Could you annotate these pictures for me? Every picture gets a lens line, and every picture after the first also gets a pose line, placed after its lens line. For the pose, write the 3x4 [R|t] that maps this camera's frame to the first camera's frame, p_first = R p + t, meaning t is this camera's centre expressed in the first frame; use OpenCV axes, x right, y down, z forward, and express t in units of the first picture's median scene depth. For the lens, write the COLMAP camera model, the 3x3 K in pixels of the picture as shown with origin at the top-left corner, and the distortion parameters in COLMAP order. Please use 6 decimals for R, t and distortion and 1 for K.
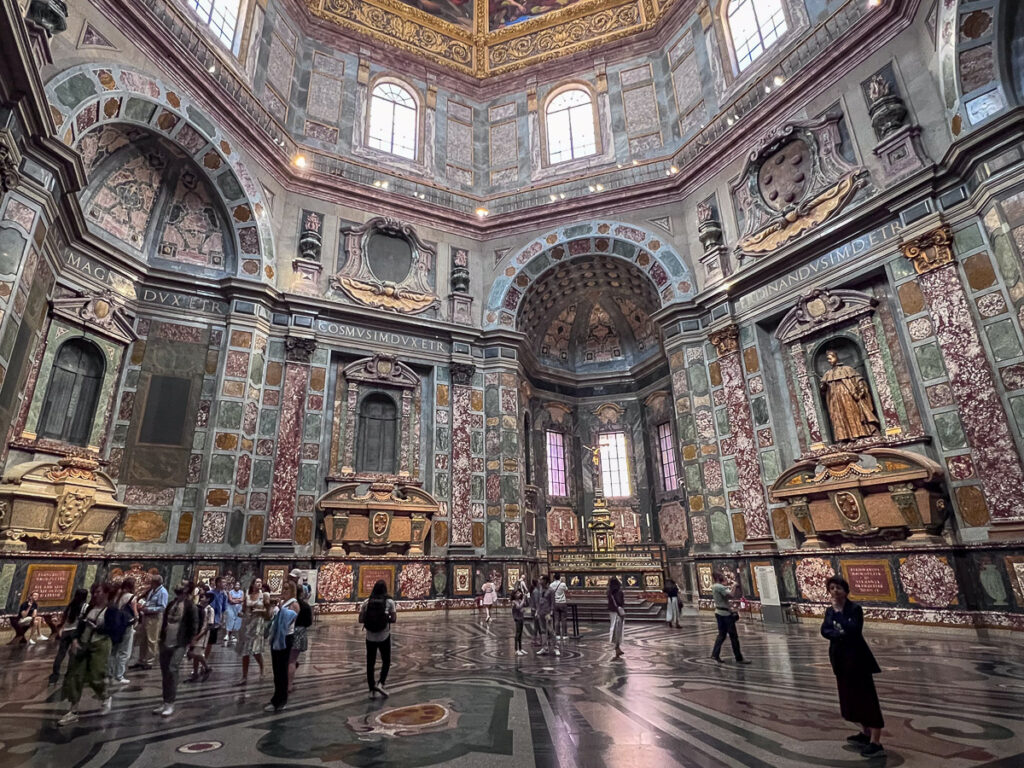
lens RADIAL K [[560.6, 0, 477.9], [0, 560.6, 375.9], [0, 0, 1]] dist [-0.000744, -0.002810]
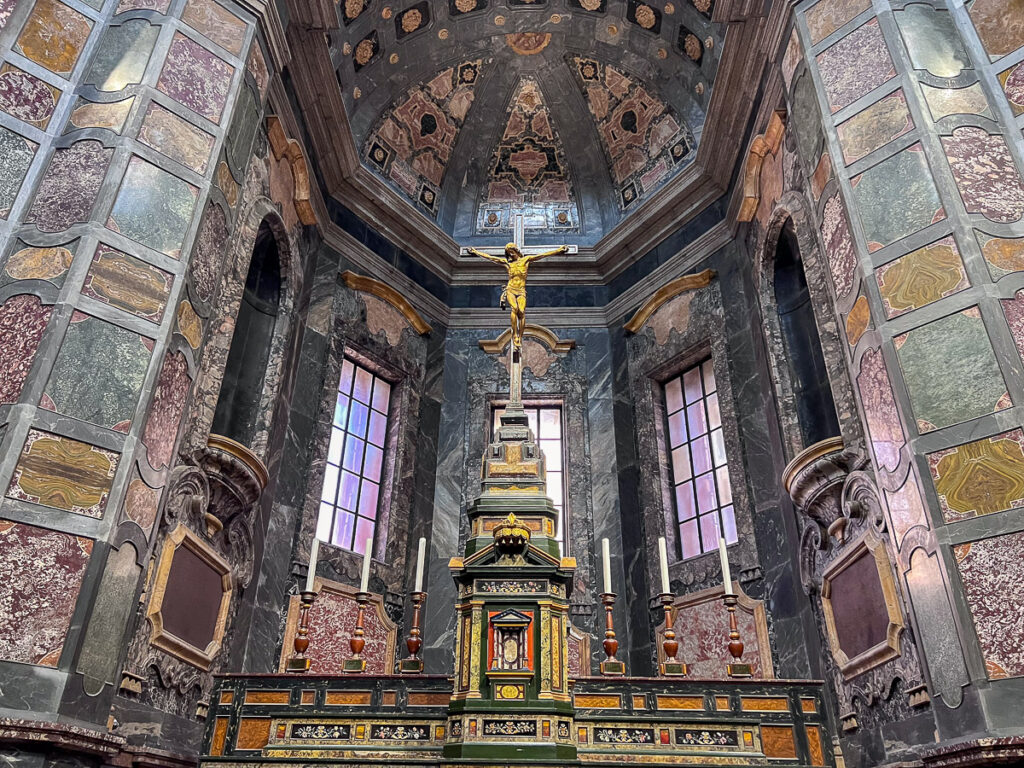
lens RADIAL K [[774.8, 0, 510.9], [0, 774.8, 380.4], [0, 0, 1]] dist [0.048687, -0.047440]
pose [[0.953597, 0.170309, 0.248290, 0.149108], [-0.122052, 0.972510, -0.198313, 0.271799], [-0.275239, 0.158807, 0.948169, 0.774464]]
